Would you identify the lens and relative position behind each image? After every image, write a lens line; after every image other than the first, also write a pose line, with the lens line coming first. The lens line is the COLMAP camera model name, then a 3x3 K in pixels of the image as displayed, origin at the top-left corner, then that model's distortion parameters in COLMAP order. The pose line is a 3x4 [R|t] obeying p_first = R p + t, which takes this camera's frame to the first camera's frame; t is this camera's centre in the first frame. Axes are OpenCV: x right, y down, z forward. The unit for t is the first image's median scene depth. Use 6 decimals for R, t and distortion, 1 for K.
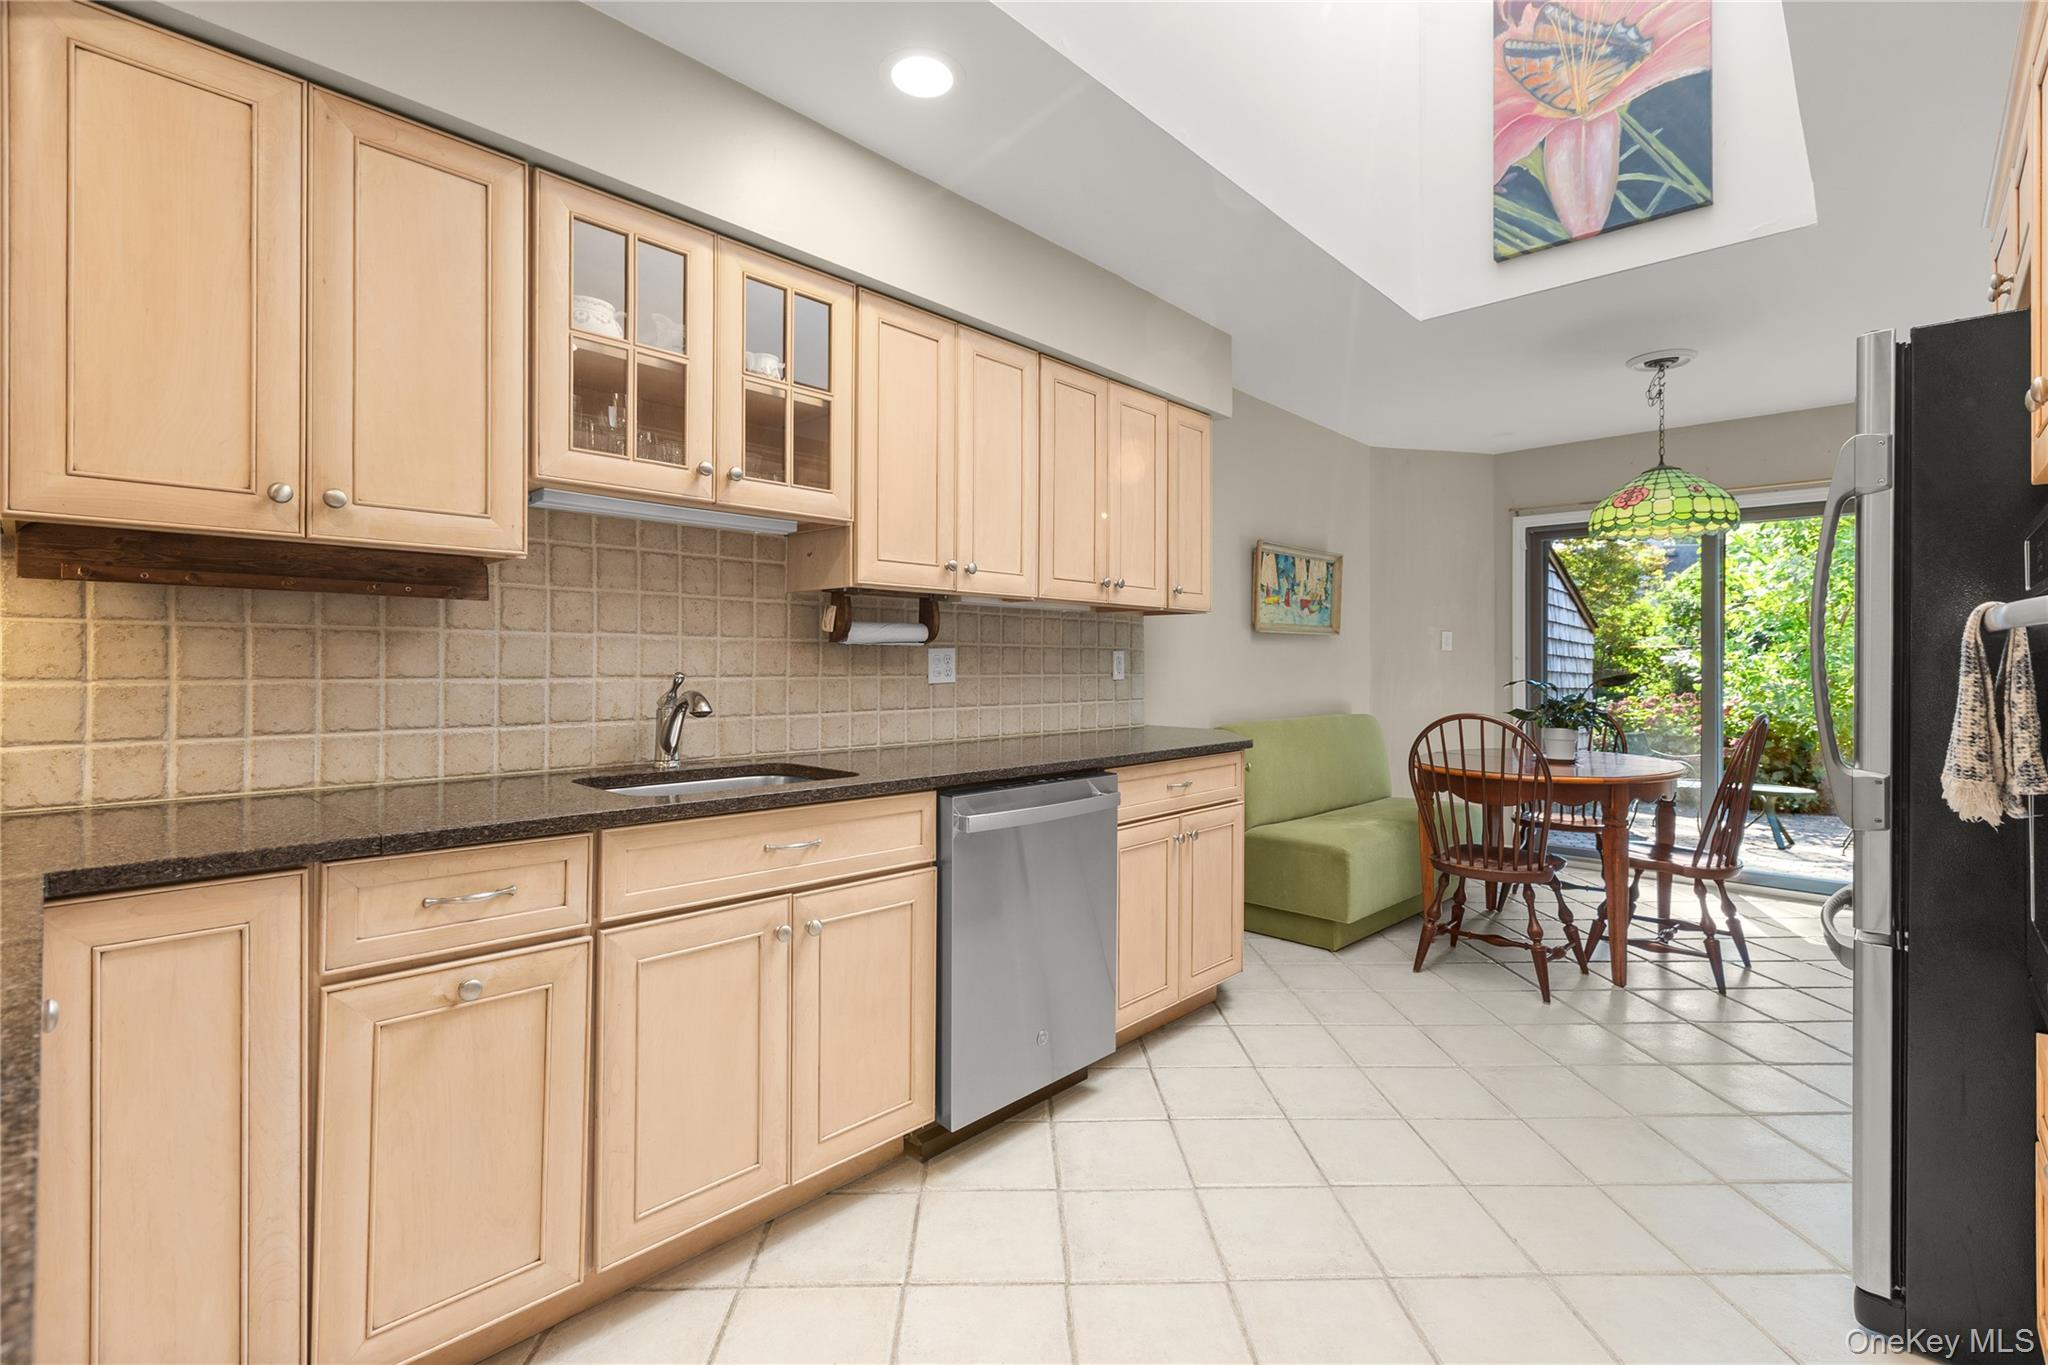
lens RADIAL K [[918.3, 0, 1011.3], [0, 918.3, 656.9], [0, 0, 1]] dist [-0.001567, 0.000003]
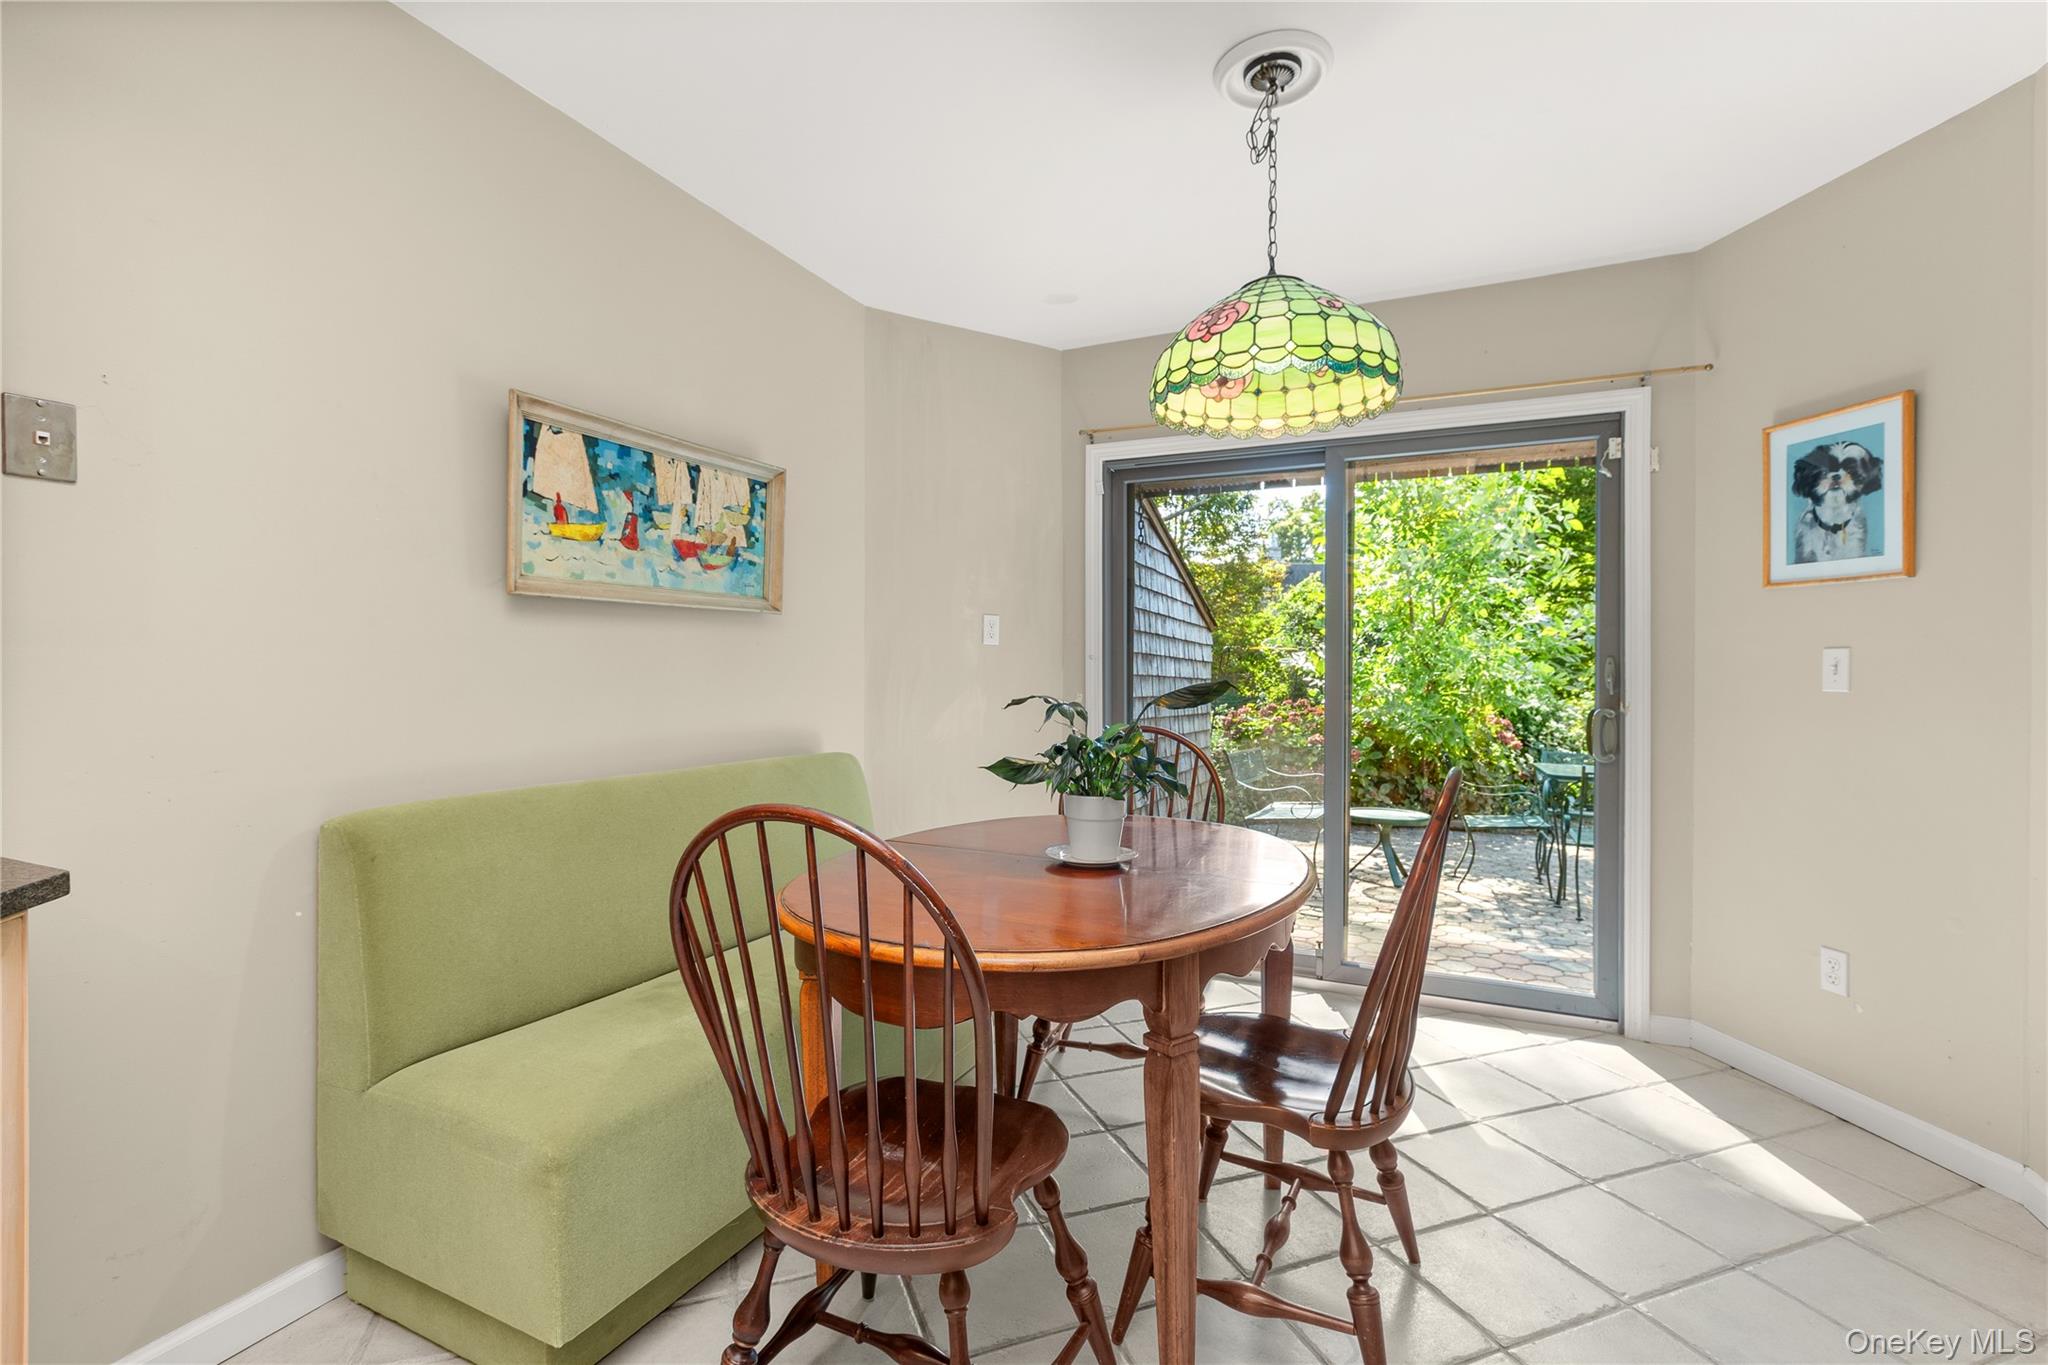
lens RADIAL K [[918.3, 0, 1015.1], [0, 918.3, 676.3], [0, 0, 1]] dist [-0.001567, 0.000003]
pose [[0.944565, -0.005133, 0.328285, 0.280985], [0.000422, 0.999896, 0.014421, 0.005339], [-0.328325, -0.013483, 0.944469, 0.389840]]
